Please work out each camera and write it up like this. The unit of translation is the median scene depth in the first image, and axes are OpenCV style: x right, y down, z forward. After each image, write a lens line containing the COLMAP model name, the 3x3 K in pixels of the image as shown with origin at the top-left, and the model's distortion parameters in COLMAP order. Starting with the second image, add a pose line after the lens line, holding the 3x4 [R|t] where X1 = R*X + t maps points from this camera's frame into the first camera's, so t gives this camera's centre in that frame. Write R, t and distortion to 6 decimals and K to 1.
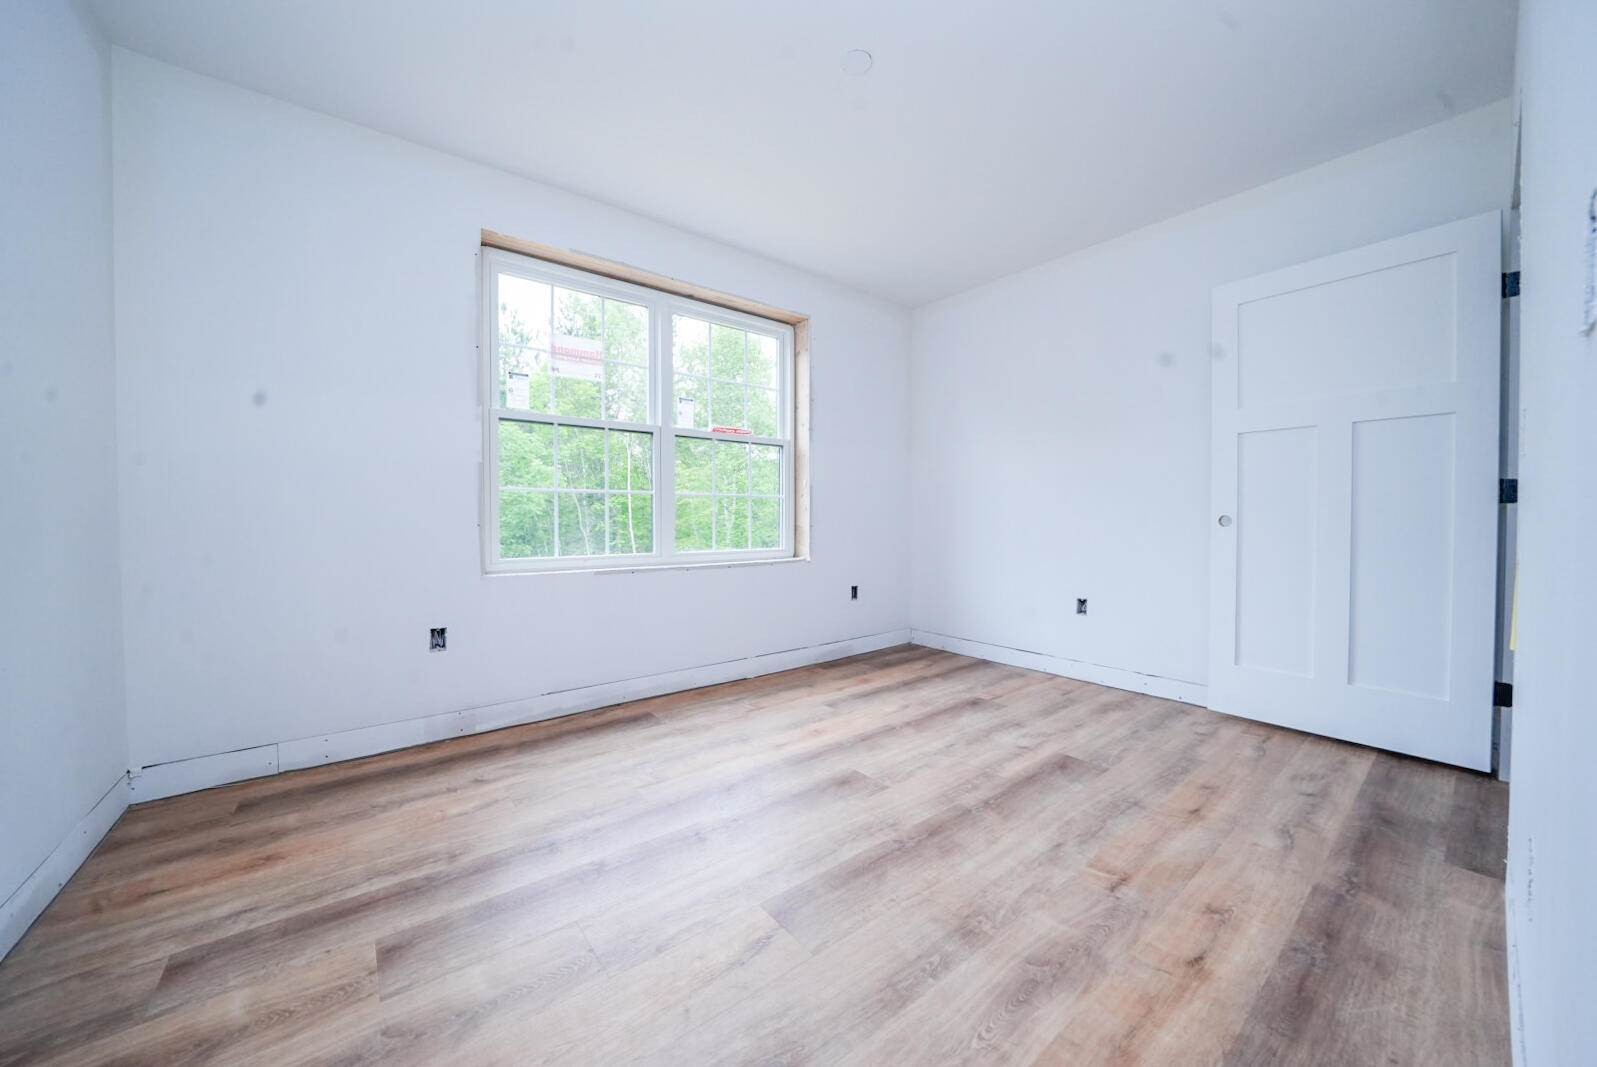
lens RADIAL K [[586.9, 0, 815.7], [0, 586.9, 529.6], [0, 0, 1]] dist [-0.017151, 0.000030]
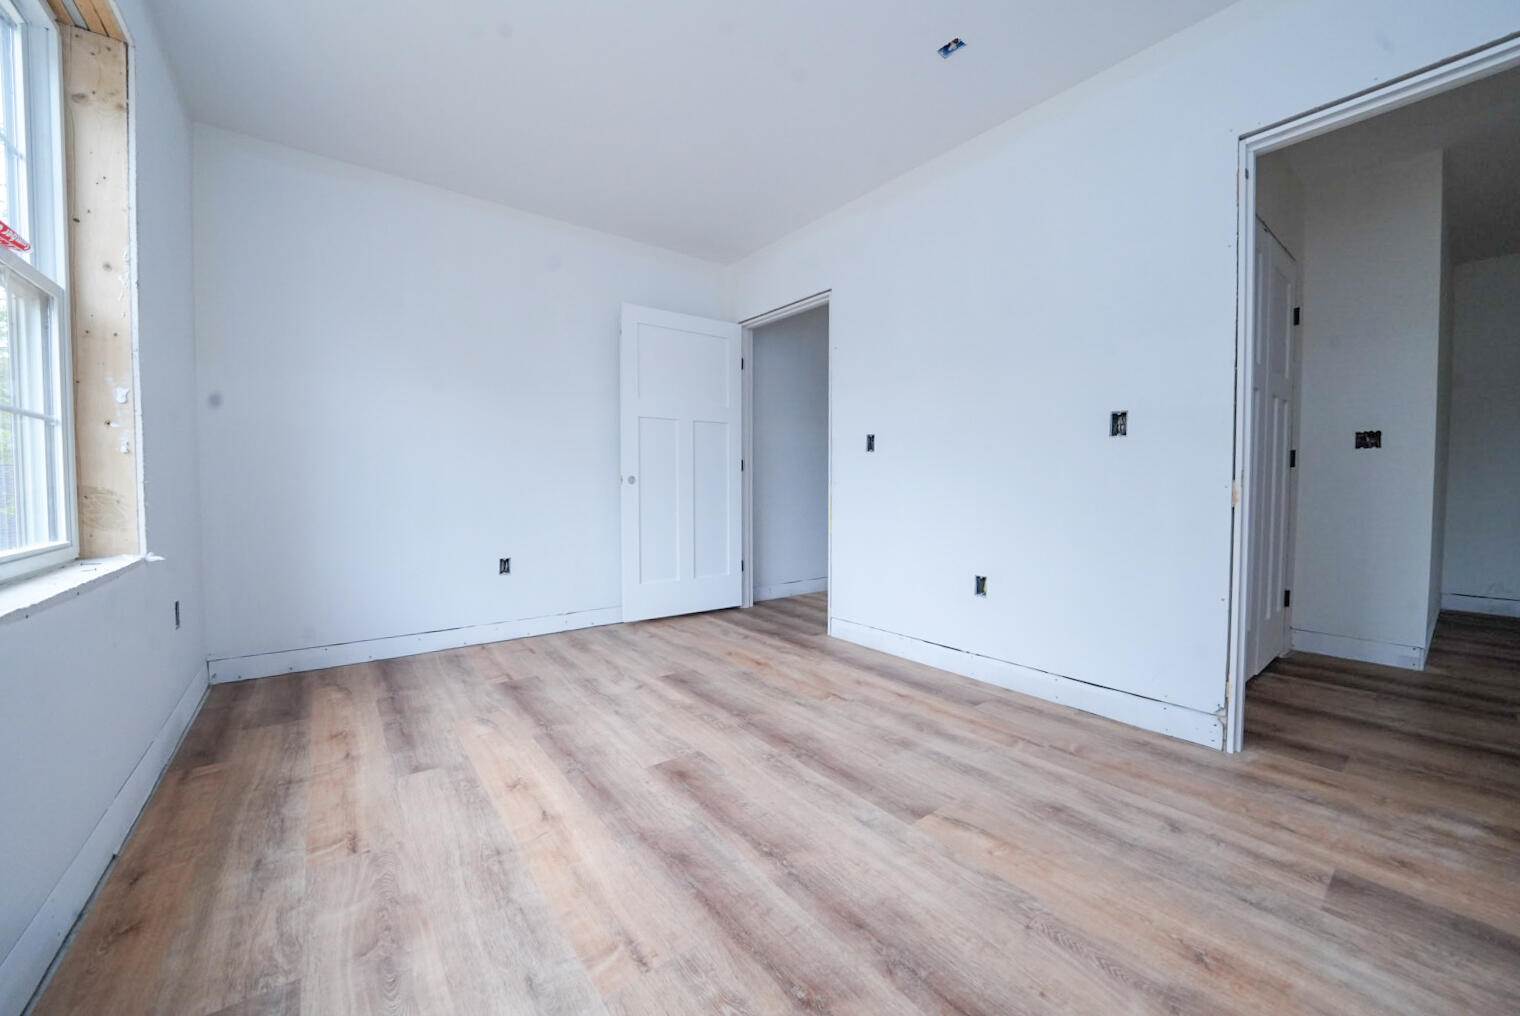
lens RADIAL K [[558.6, 0, 776.4], [0, 558.6, 504.3], [0, 0, 1]] dist [-0.017151, 0.000030]
pose [[0.020604, -0.036782, 0.999111, -0.624004], [0.020279, 0.999133, 0.036364, 0.001986], [-0.999582, 0.019512, 0.021332, 0.679654]]
